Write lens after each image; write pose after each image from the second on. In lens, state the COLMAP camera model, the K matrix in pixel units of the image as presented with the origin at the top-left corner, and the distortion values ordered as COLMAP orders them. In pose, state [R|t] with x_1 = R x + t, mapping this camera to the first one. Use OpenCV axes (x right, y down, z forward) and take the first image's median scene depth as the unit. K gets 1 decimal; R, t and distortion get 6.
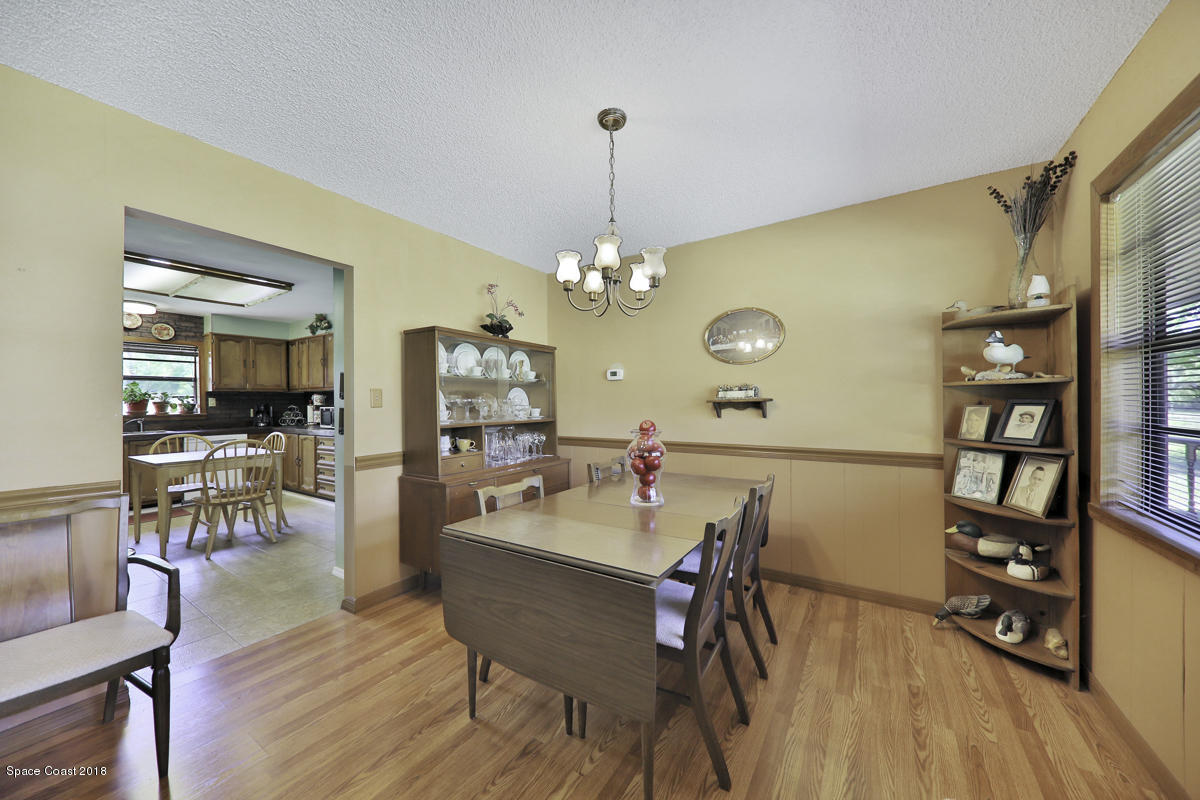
lens RADIAL K [[415.9, 0, 596.1], [0, 415.9, 402.2], [0, 0, 1]] dist [0.000094, 0.000057]
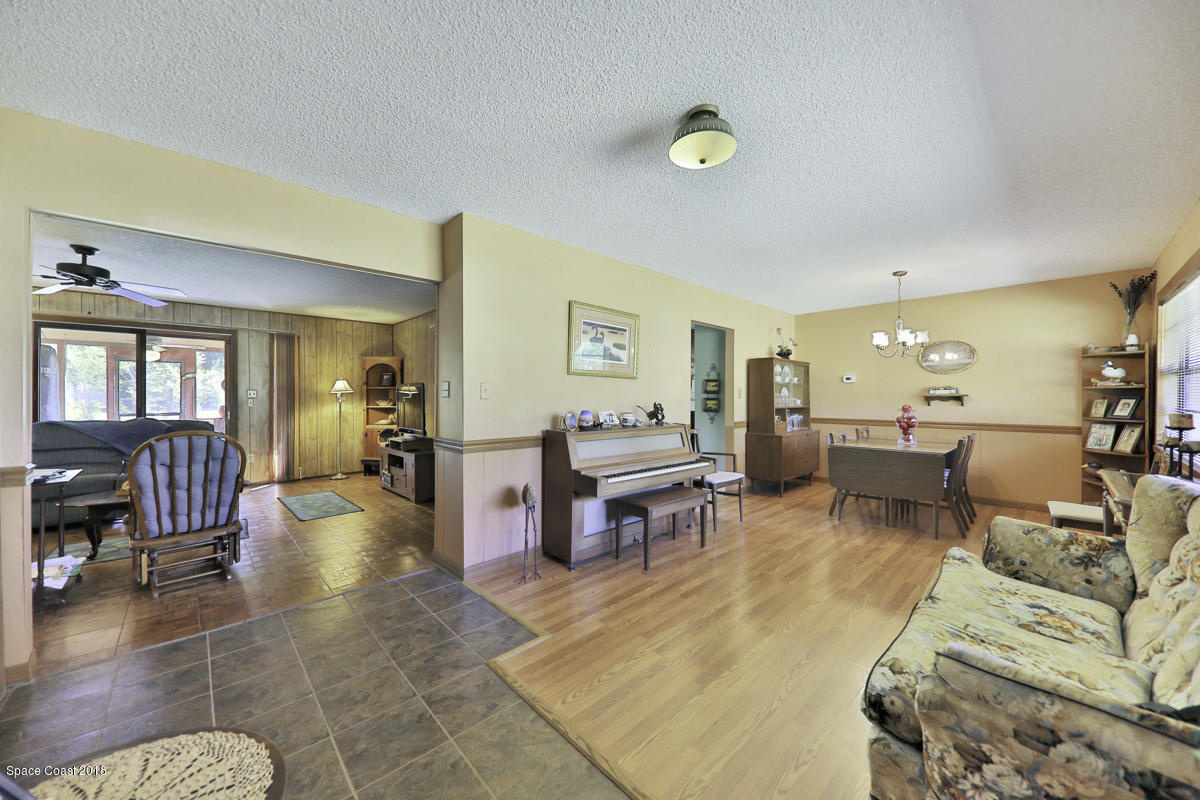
lens RADIAL K [[437.7, 0, 599.6], [0, 437.7, 397.4], [0, 0, 1]] dist [-0.001938, -0.000221]
pose [[0.973231, 0.007927, -0.229692, -0.835342], [-0.007477, 0.999968, 0.002827, 0.011294], [0.229707, -0.001034, 0.973259, -1.440737]]
